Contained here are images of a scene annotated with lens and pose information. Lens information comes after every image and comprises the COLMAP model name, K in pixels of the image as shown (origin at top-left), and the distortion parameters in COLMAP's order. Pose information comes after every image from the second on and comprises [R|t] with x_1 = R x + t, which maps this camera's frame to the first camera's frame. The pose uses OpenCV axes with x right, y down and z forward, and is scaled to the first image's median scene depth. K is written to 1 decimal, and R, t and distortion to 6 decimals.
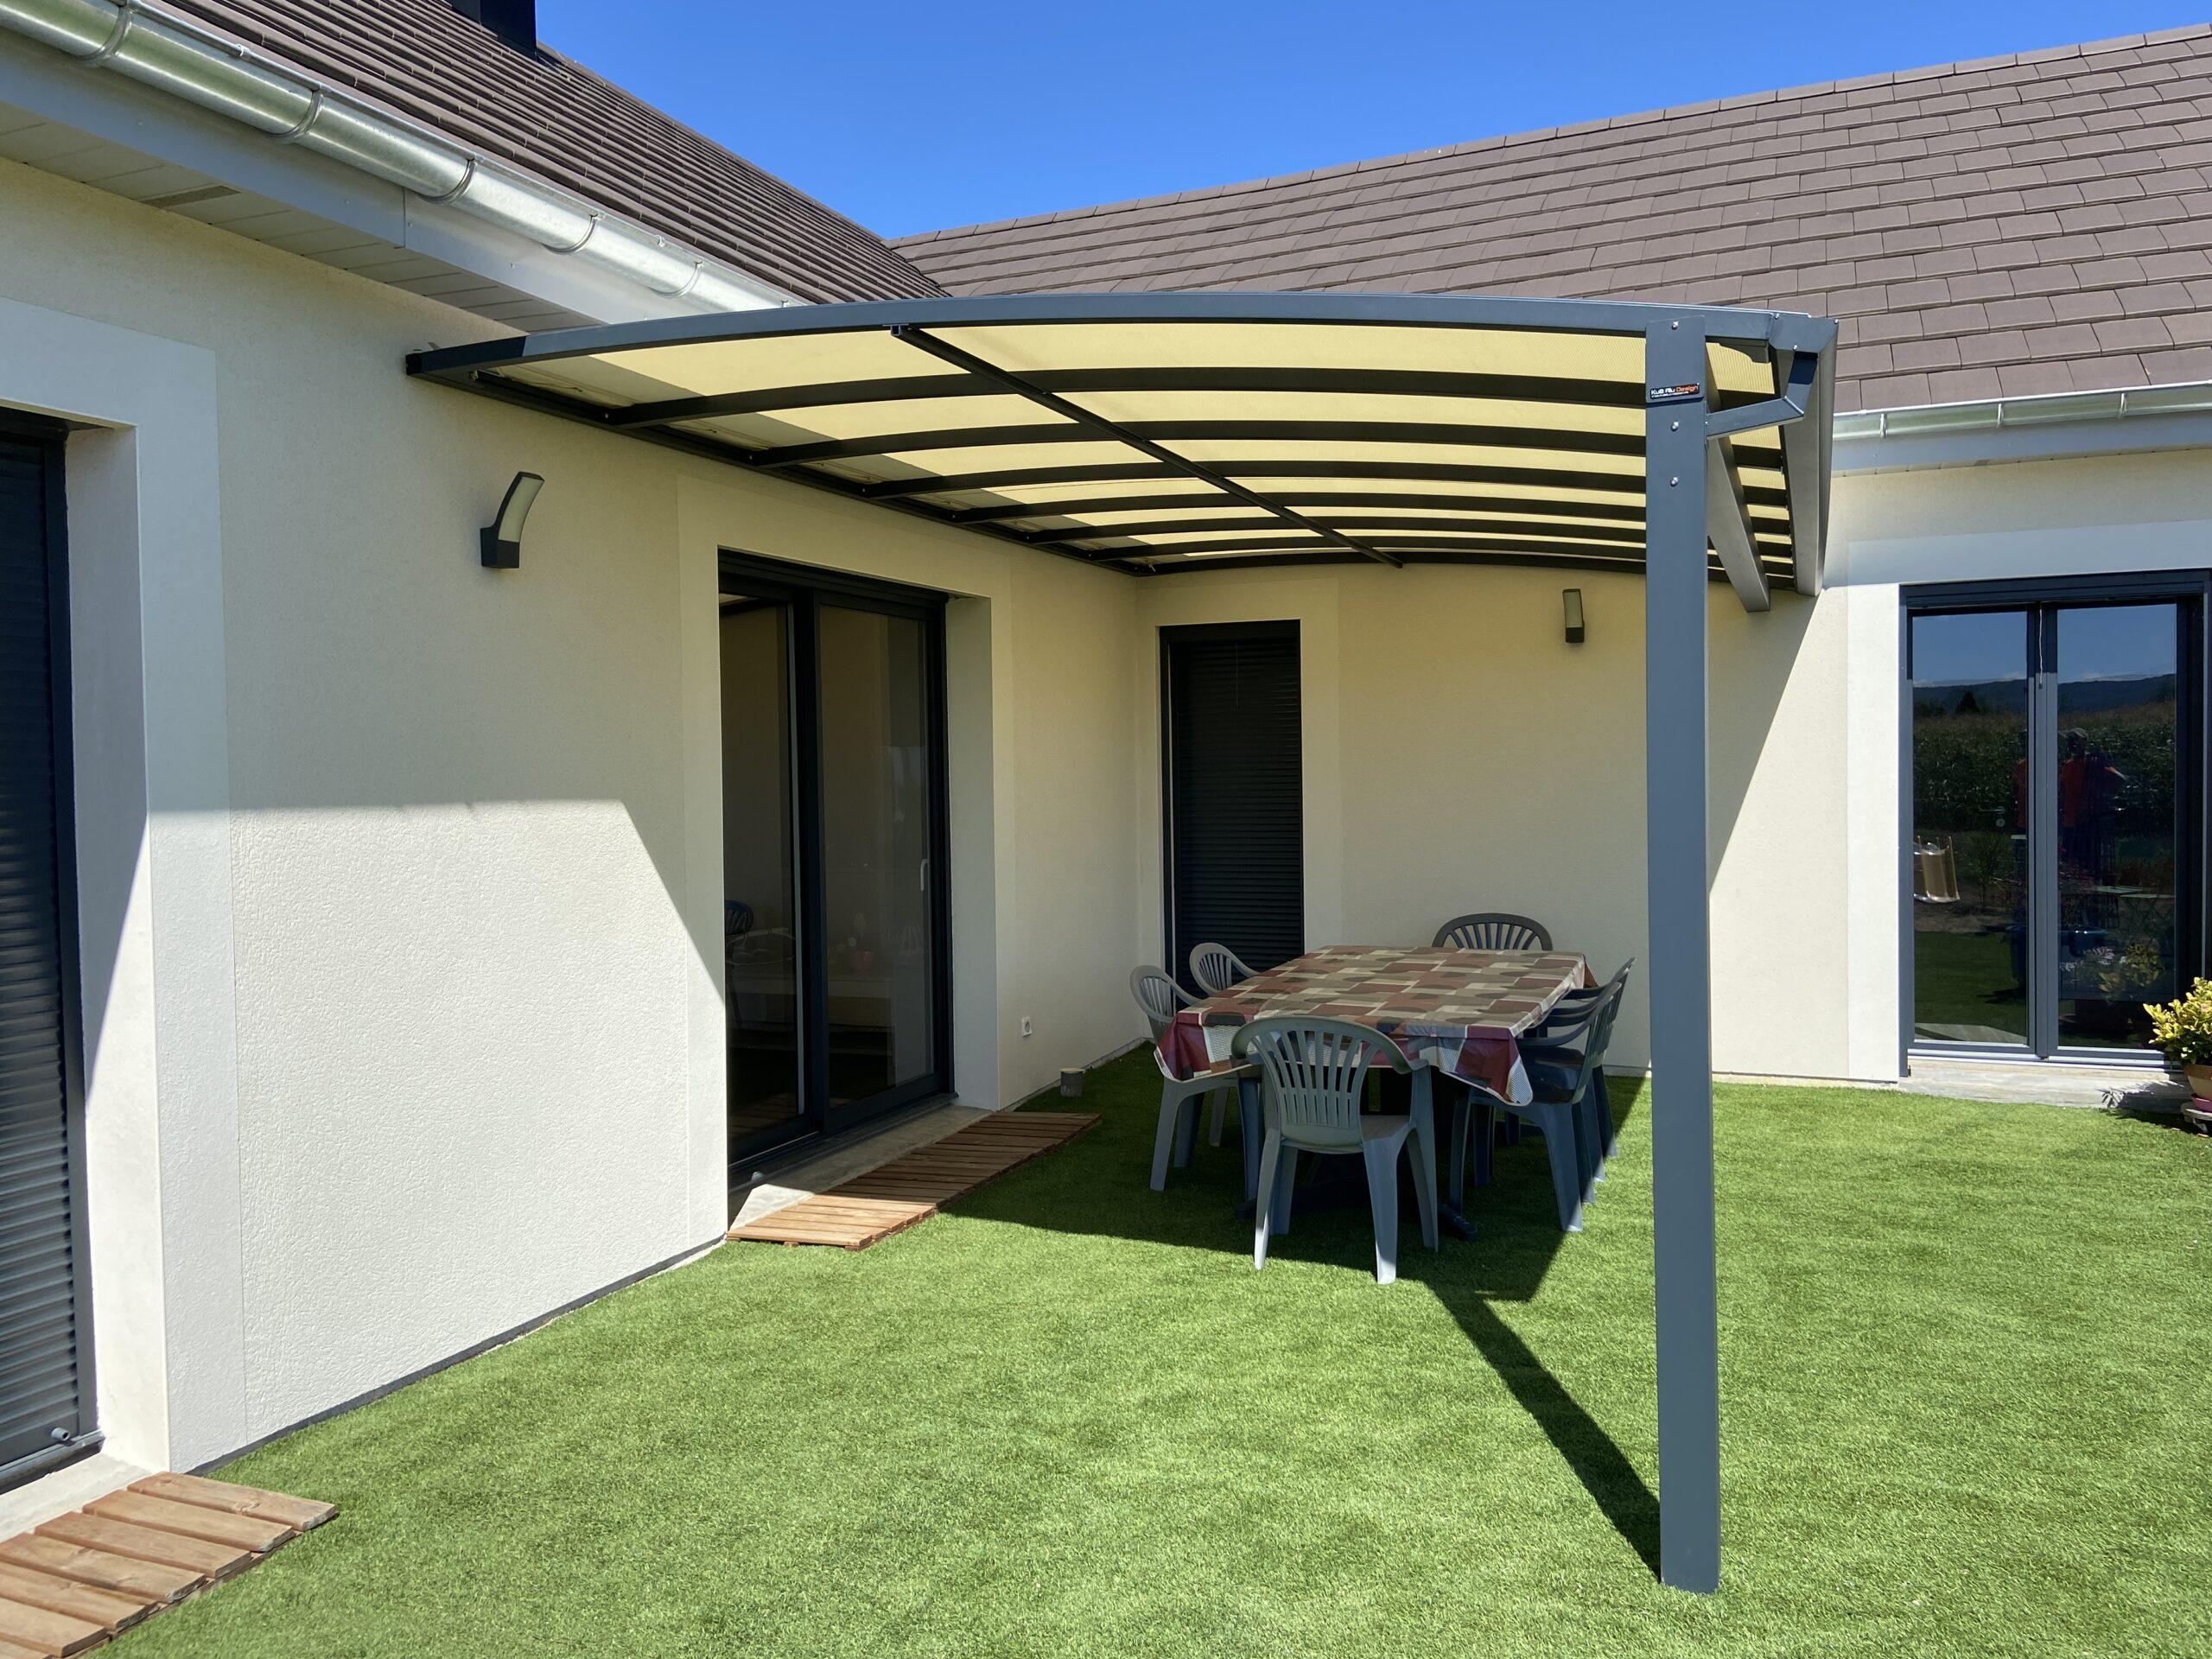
lens RADIAL K [[1666.3, 0, 1106.3], [0, 1666.3, 811.0], [0, 0, 1]] dist [0.104517, -0.122718]
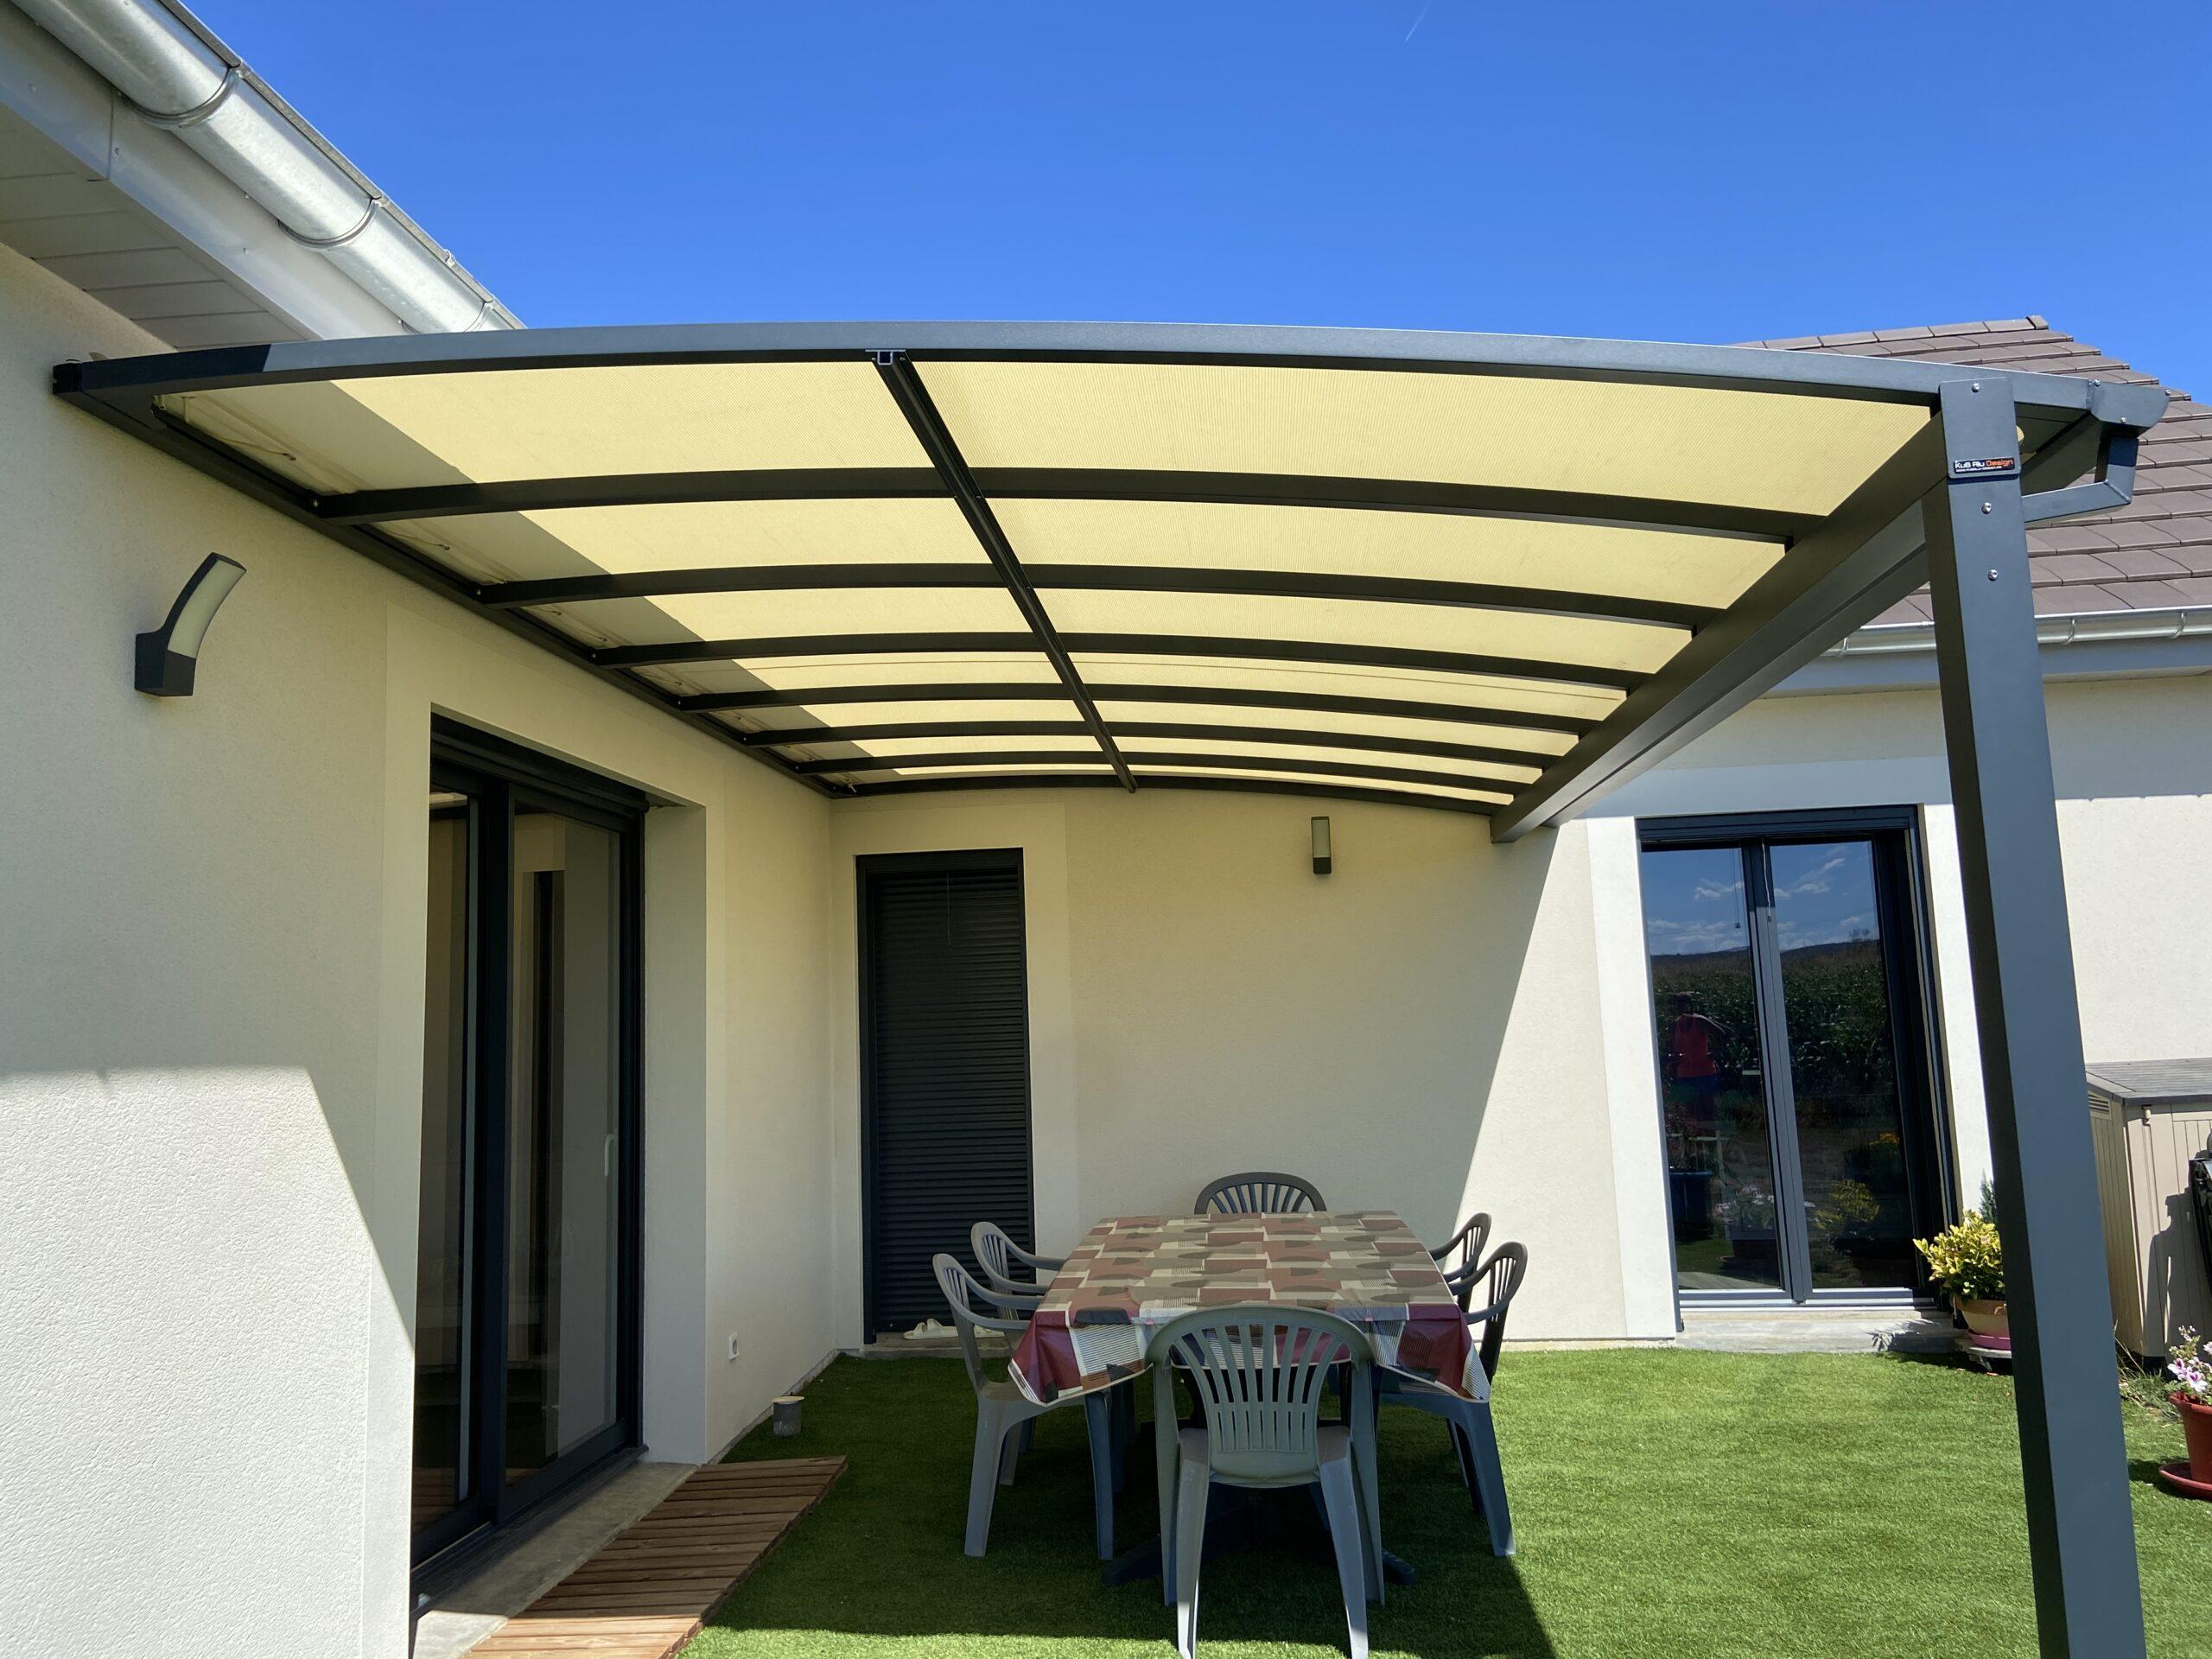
lens RADIAL K [[1666.3, 0, 1106.3], [0, 1666.3, 811.0], [0, 0, 1]] dist [0.104517, -0.122718]
pose [[0.955552, 0.020168, 0.294131, -0.157759], [0.028450, 0.986694, -0.160082, 0.016084], [-0.293446, 0.161334, 0.942264, 0.208511]]
